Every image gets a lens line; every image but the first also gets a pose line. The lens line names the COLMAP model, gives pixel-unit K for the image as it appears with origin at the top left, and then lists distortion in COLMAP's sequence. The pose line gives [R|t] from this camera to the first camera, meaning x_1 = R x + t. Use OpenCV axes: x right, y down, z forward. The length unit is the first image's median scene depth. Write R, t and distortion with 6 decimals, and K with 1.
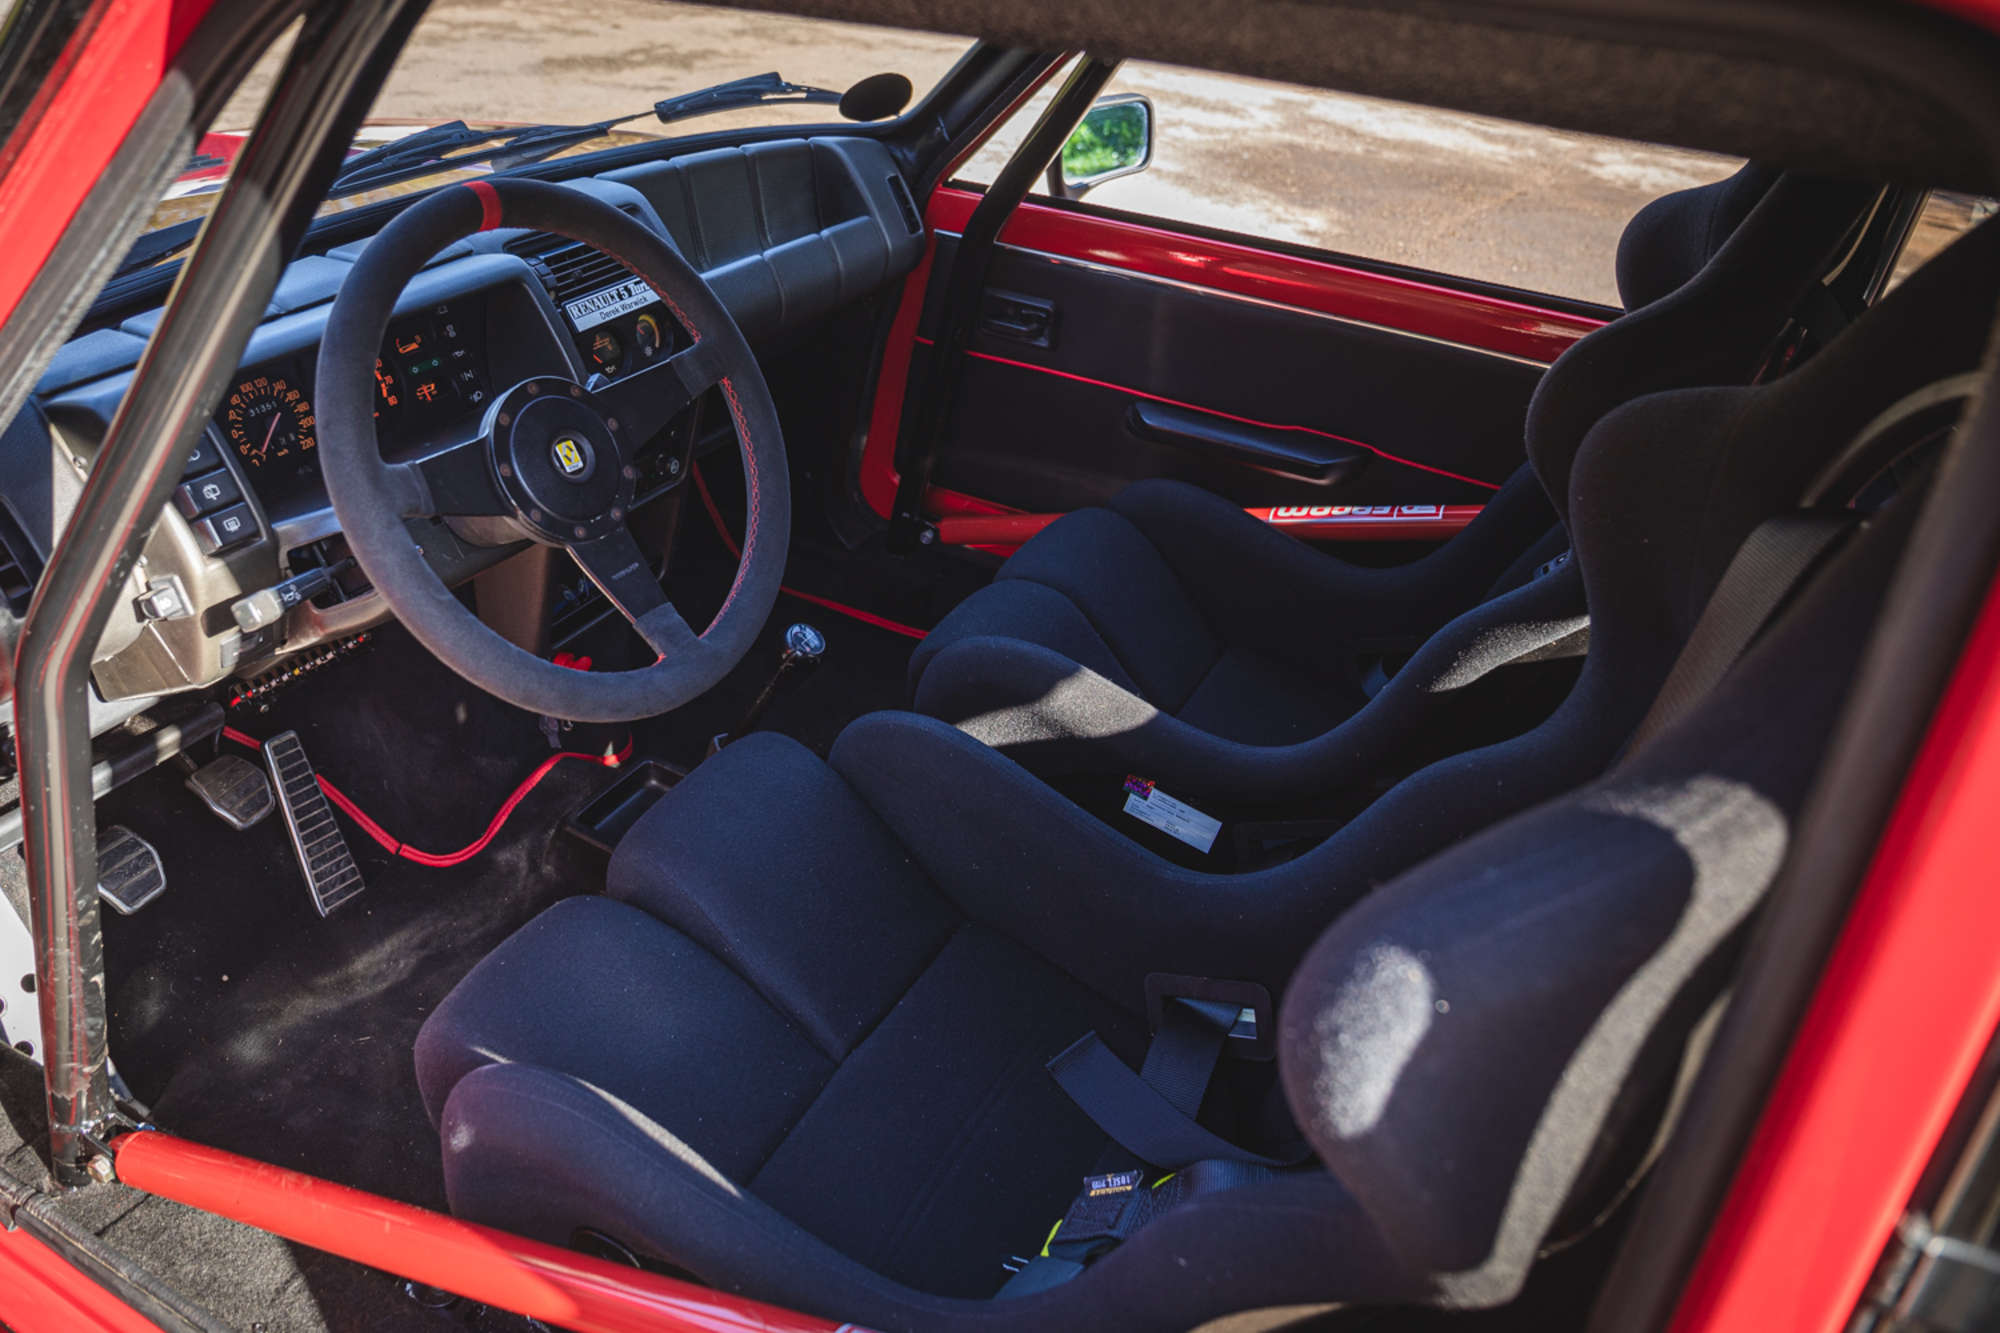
lens RADIAL K [[1494.7, 0, 975.3], [0, 1494.7, 676.0], [0, 0, 1]] dist [-0.064663, 0.001873]
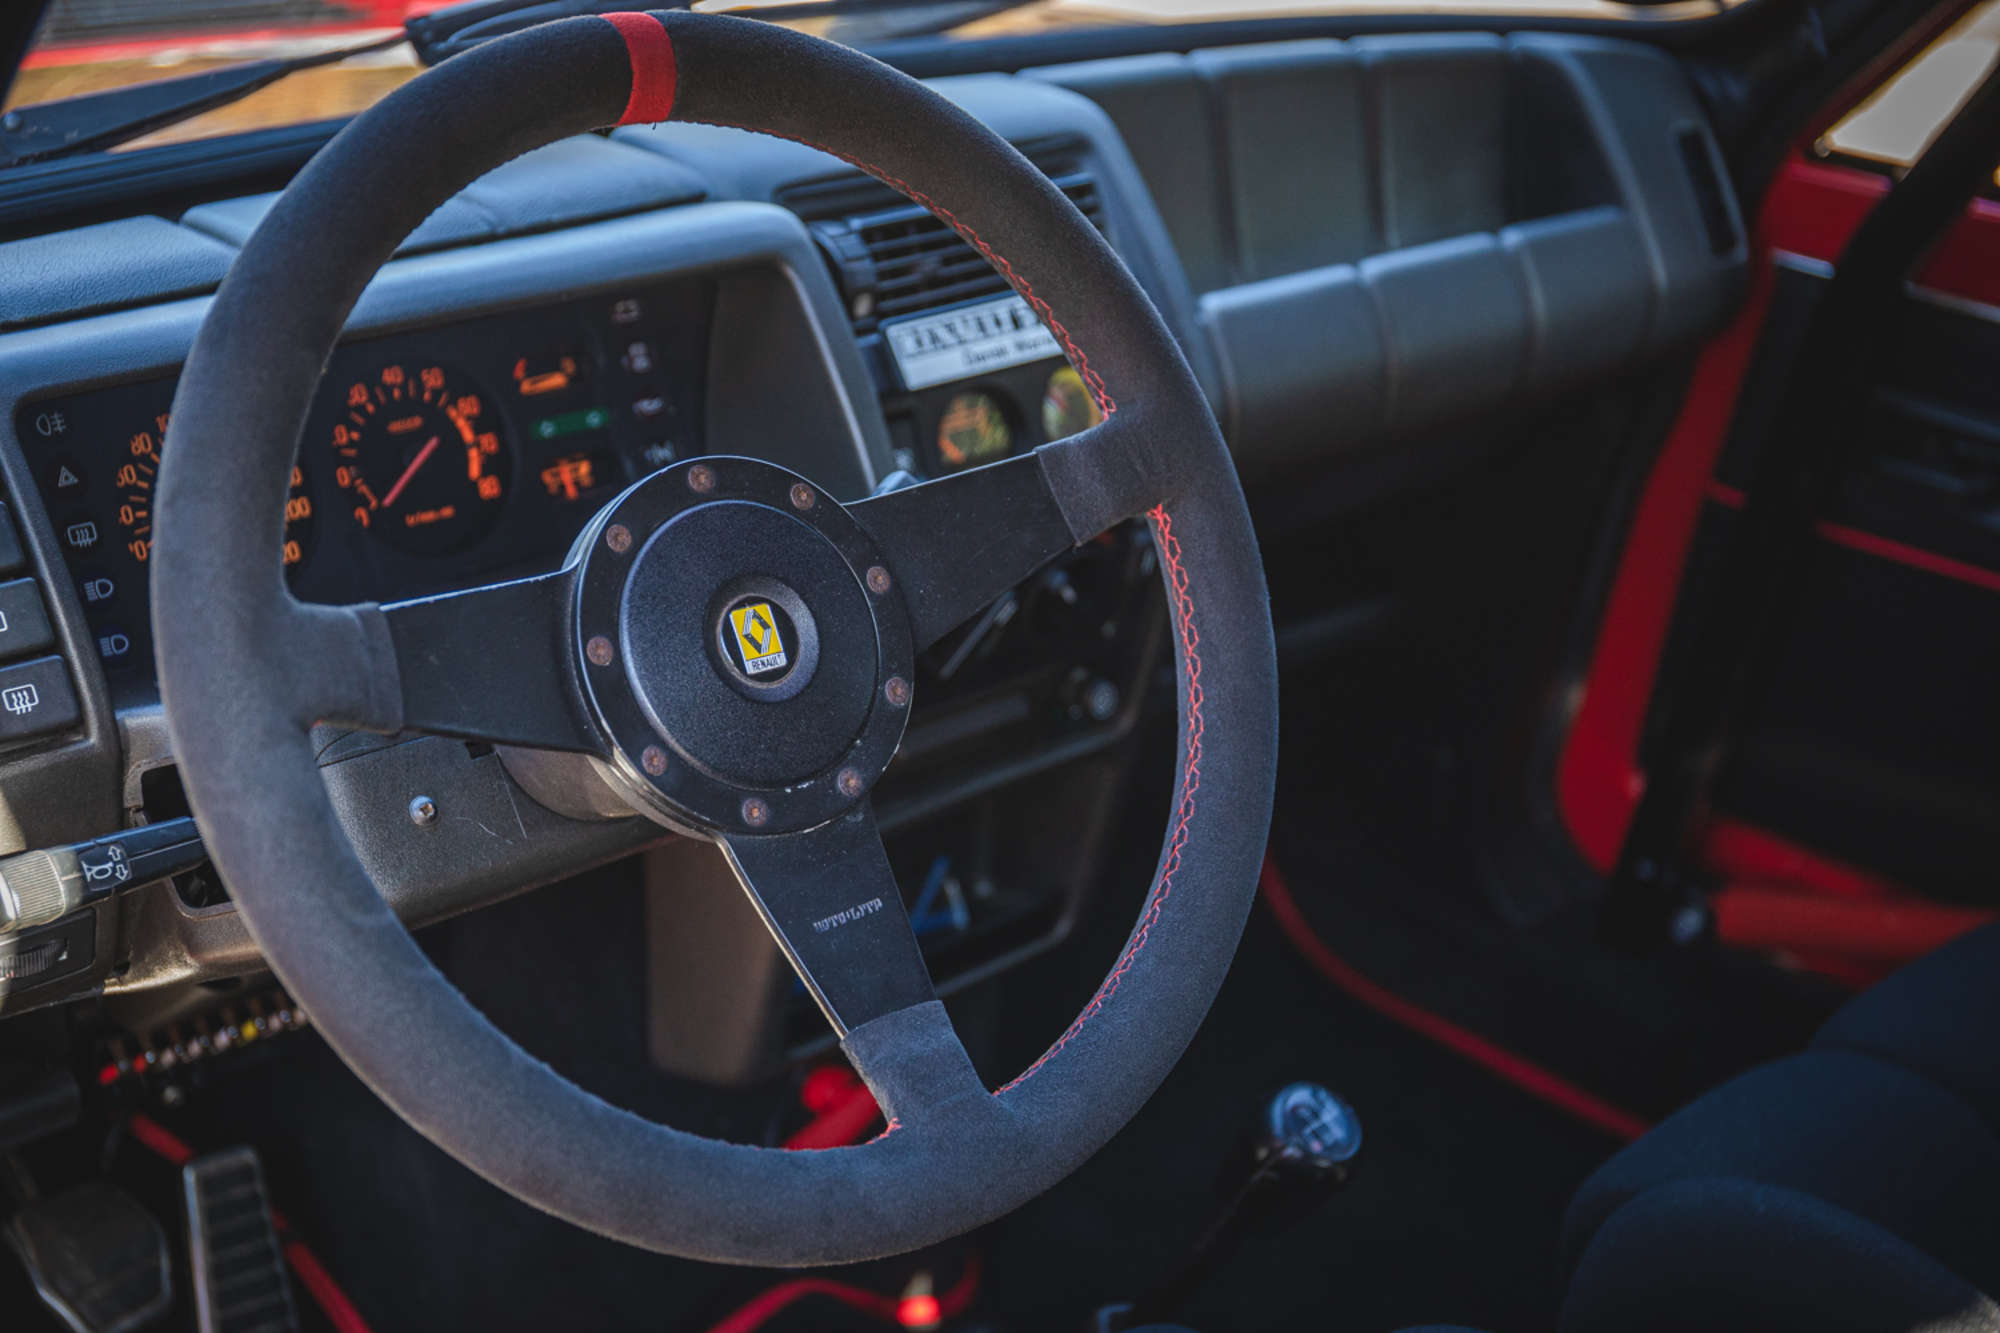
lens RADIAL K [[2898.8, 0, 1068.8], [0, 2898.8, 700.3], [0, 0, 1]] dist [0.051887, 0.078540]
pose [[0.952697, 0.109980, -0.283324, 0.049378], [-0.151977, 0.979699, -0.130737, -0.026236], [0.263194, 0.167612, 0.950071, 0.174567]]
